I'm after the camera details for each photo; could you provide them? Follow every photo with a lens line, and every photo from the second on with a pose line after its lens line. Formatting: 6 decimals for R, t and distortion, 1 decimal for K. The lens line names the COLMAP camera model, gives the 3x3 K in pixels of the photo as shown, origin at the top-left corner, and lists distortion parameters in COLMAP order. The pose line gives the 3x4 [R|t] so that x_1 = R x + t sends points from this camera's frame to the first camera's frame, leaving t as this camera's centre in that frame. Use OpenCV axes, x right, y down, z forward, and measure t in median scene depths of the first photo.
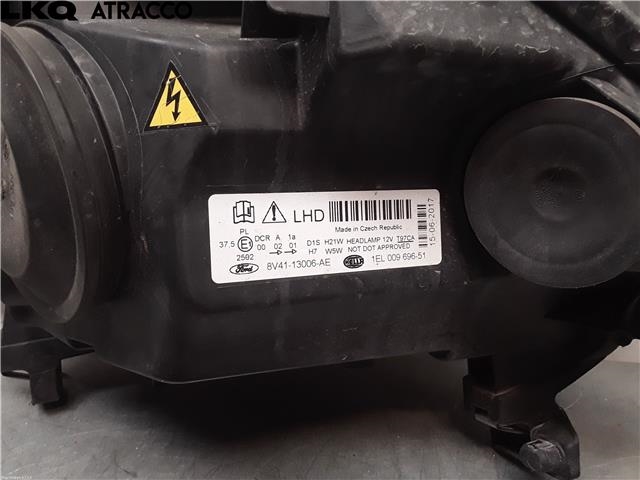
lens RADIAL K [[527.2, 0, 319.6], [0, 527.2, 236.5], [0, 0, 1]] dist [0.046001, -0.027769]
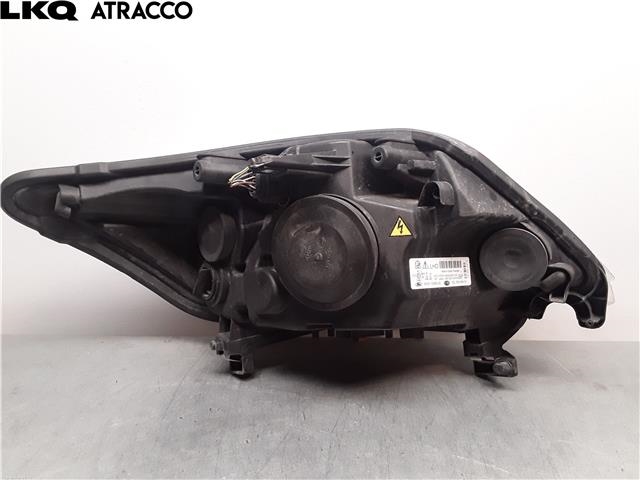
lens RADIAL K [[527.2, 0, 320.6], [0, 527.2, 243.3], [0, 0, 1]] dist [0.046001, -0.027769]
pose [[0.970868, 0.008894, 0.239450, -1.290861], [0.018352, 0.993616, -0.111317, 0.142072], [-0.238911, 0.112468, 0.964506, -1.593292]]
